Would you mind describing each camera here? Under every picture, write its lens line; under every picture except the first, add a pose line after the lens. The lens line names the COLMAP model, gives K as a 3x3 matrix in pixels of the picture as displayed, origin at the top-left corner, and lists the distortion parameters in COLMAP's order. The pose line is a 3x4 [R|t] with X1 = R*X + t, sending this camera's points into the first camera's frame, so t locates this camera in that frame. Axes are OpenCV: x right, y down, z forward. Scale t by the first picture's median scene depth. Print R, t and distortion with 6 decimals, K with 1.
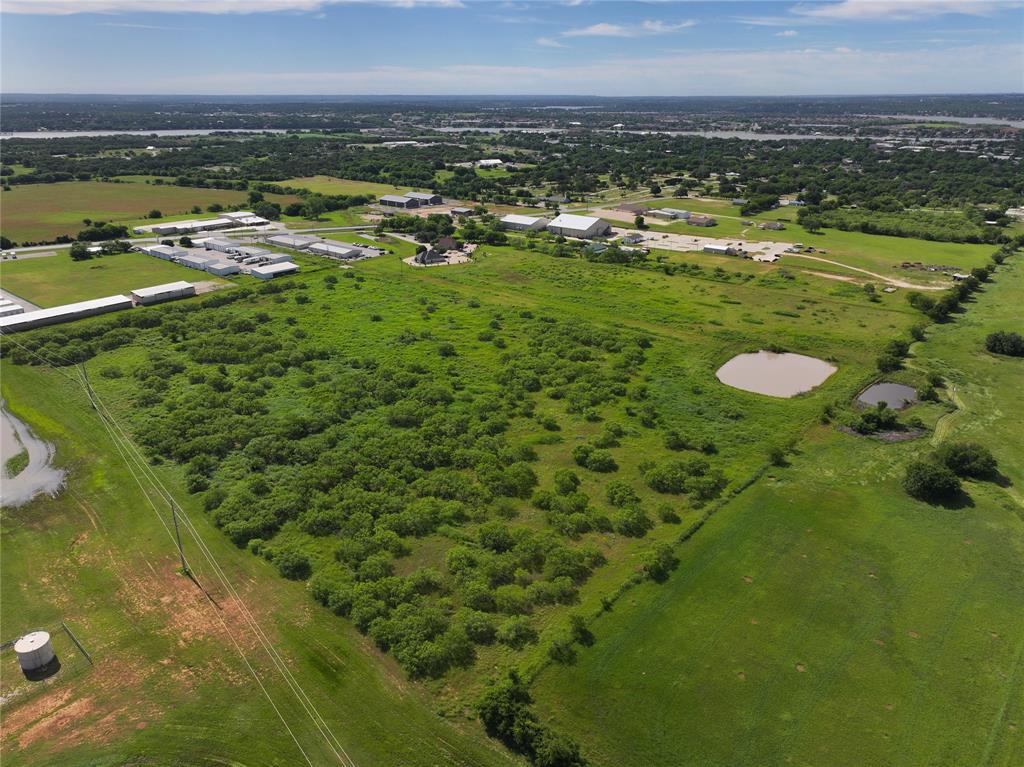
lens RADIAL K [[709.8, 0, 515.0], [0, 709.8, 387.7], [0, 0, 1]] dist [-0.001017, 0.017195]
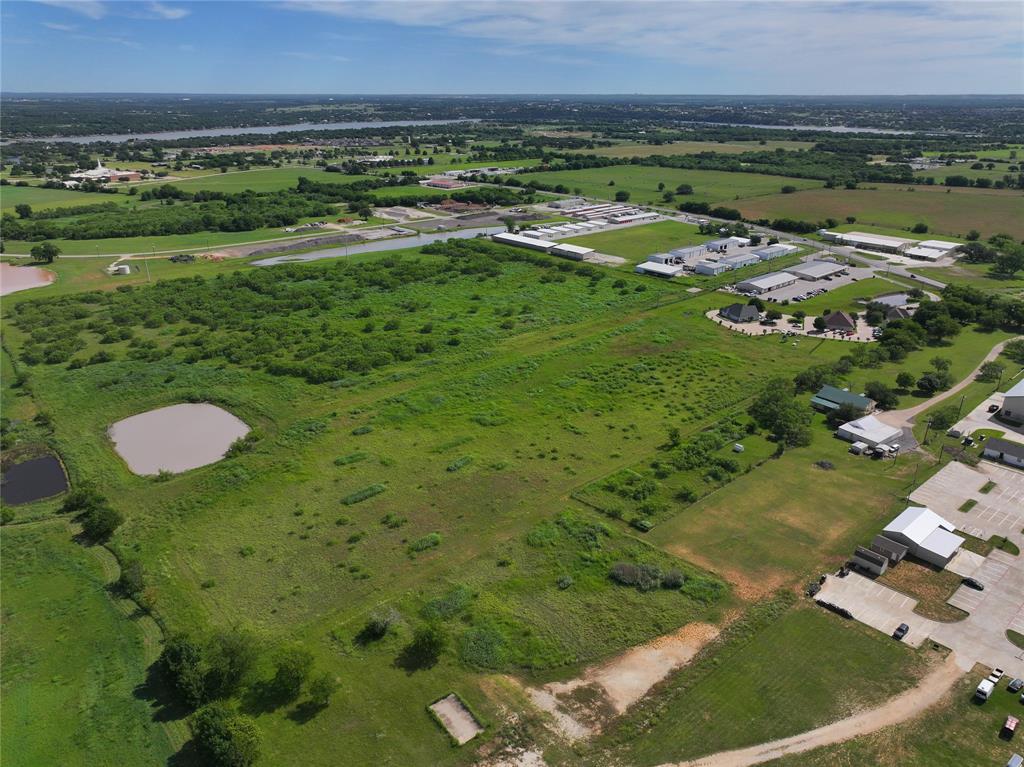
lens RADIAL K [[709.8, 0, 515.0], [0, 709.8, 414.7], [0, 0, 1]] dist [-0.001017, 0.017195]
pose [[-0.153973, 0.406749, -0.900471, 0.786865], [-0.379954, 0.816890, 0.433964, -0.412631], [0.912100, 0.408956, 0.028767, 1.009301]]
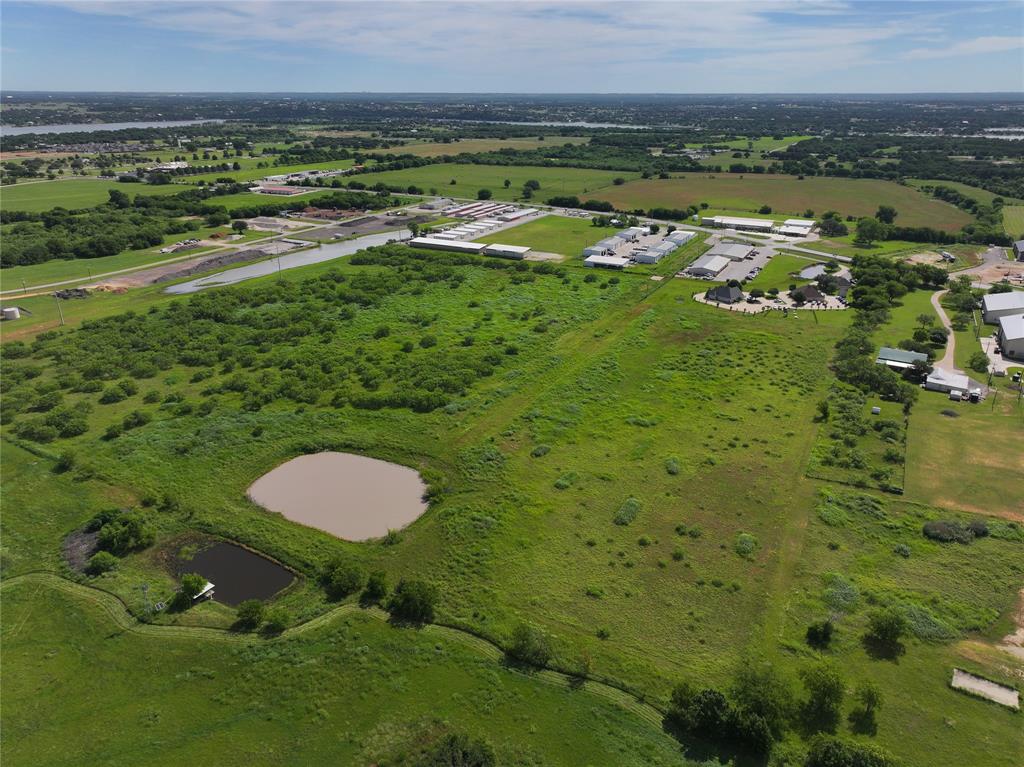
lens RADIAL K [[709.8, 0, 516.4], [0, 709.8, 409.5], [0, 0, 1]] dist [-0.001017, 0.017195]
pose [[0.201801, 0.399755, -0.894132, 0.763724], [-0.375461, 0.874746, 0.306348, -0.285234], [0.904602, 0.273891, 0.326617, 0.692979]]
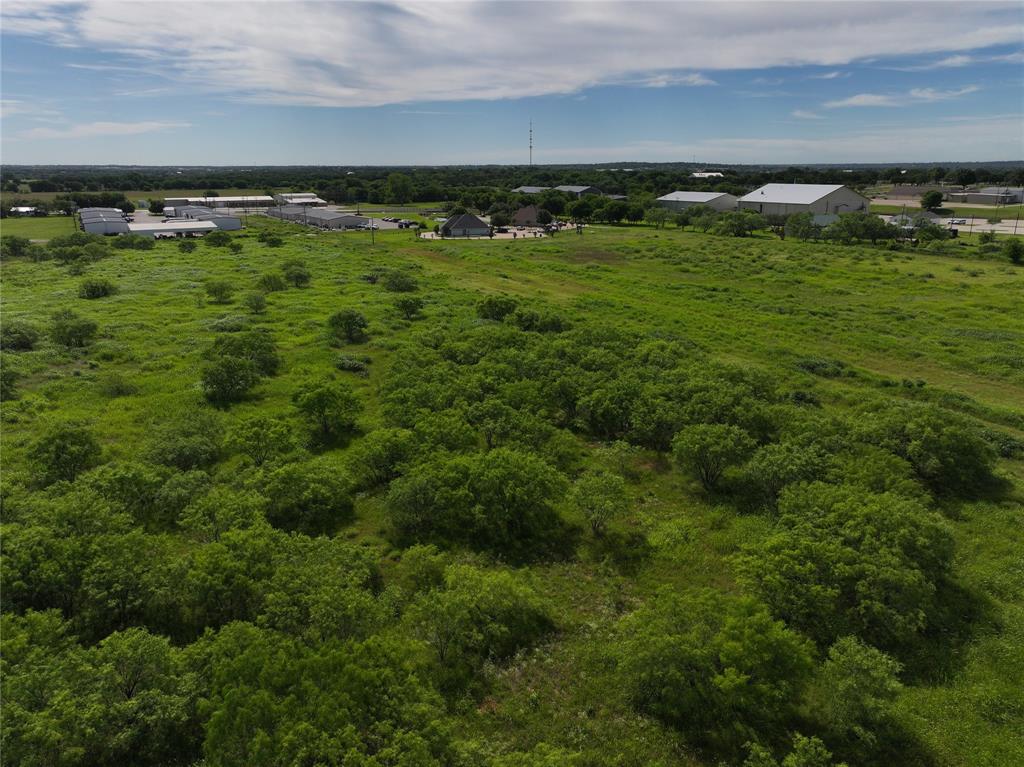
lens RADIAL K [[709.8, 0, 513.9], [0, 709.8, 402.7], [0, 0, 1]] dist [-0.001017, 0.017195]
pose [[0.940198, 0.102237, -0.324924, 0.114664], [-0.124770, 0.990964, -0.049226, -0.047053], [0.316955, 0.086823, 0.944458, 0.673817]]
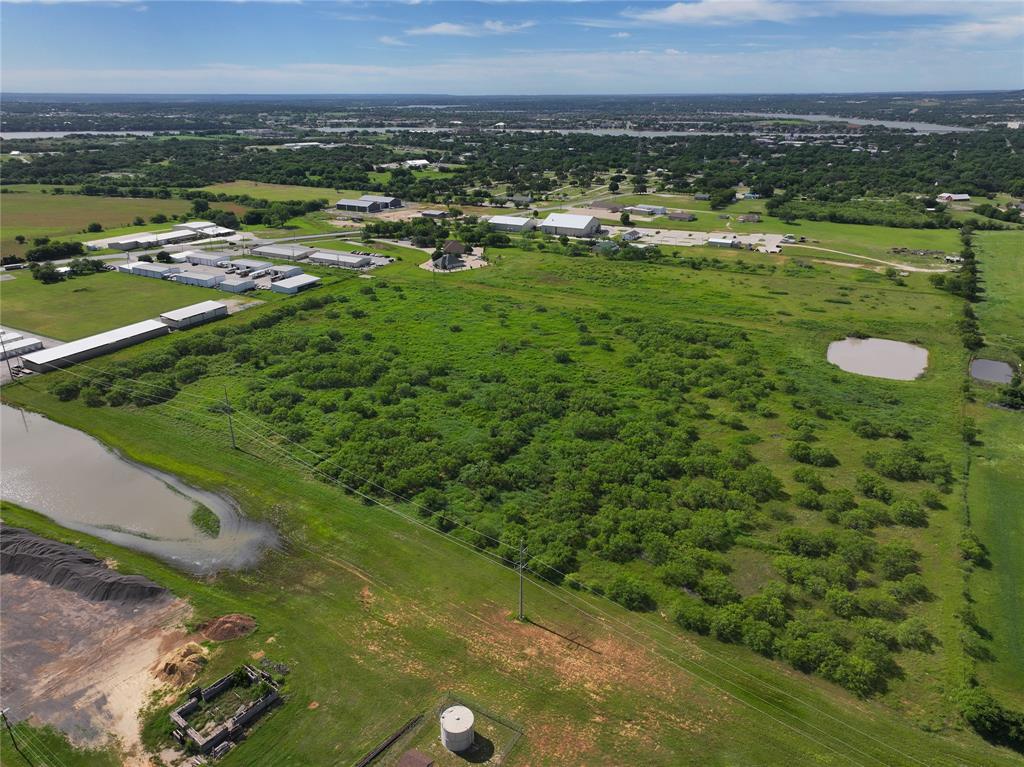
lens RADIAL K [[709.8, 0, 515.1], [0, 709.8, 387.3], [0, 0, 1]] dist [-0.001017, 0.017195]
pose [[0.981462, -0.074284, 0.176675, -0.268078], [0.074138, 0.997220, 0.007440, -0.019102], [-0.176736, 0.005796, 0.984241, 0.046077]]
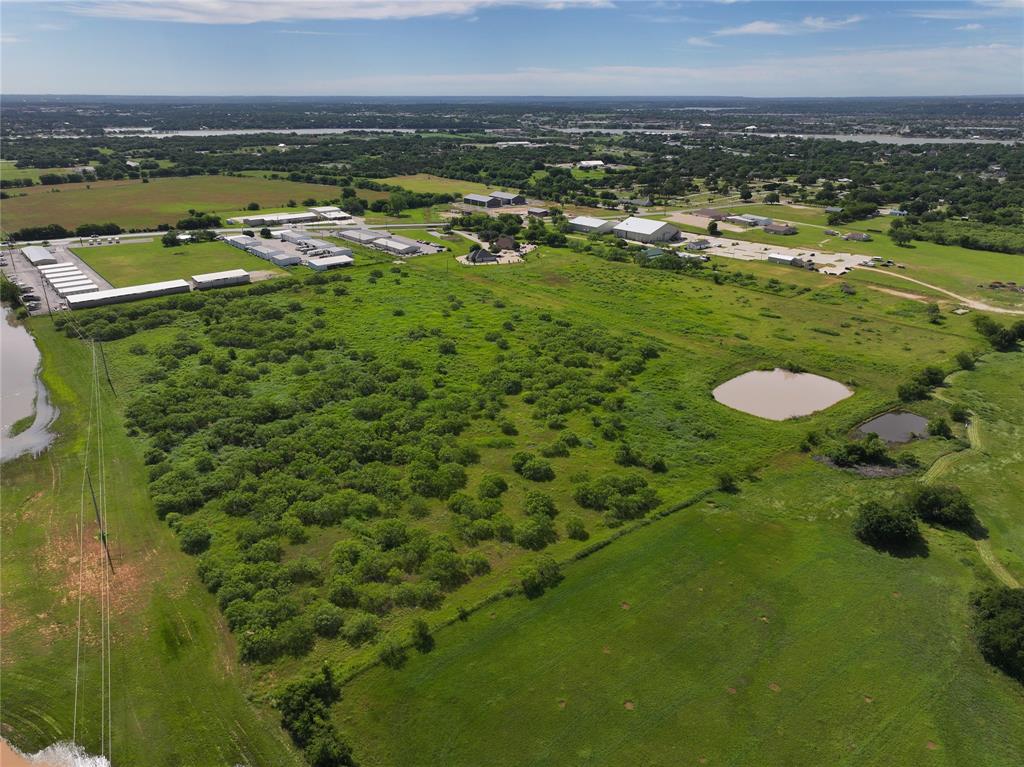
lens RADIAL K [[709.8, 0, 516.1], [0, 709.8, 389.7], [0, 0, 1]] dist [-0.001017, 0.017195]
pose [[0.983155, 0.070184, -0.168763, 0.139623], [-0.069989, 0.997522, 0.007110, -0.006073], [0.168844, 0.004821, 0.985631, 0.018445]]
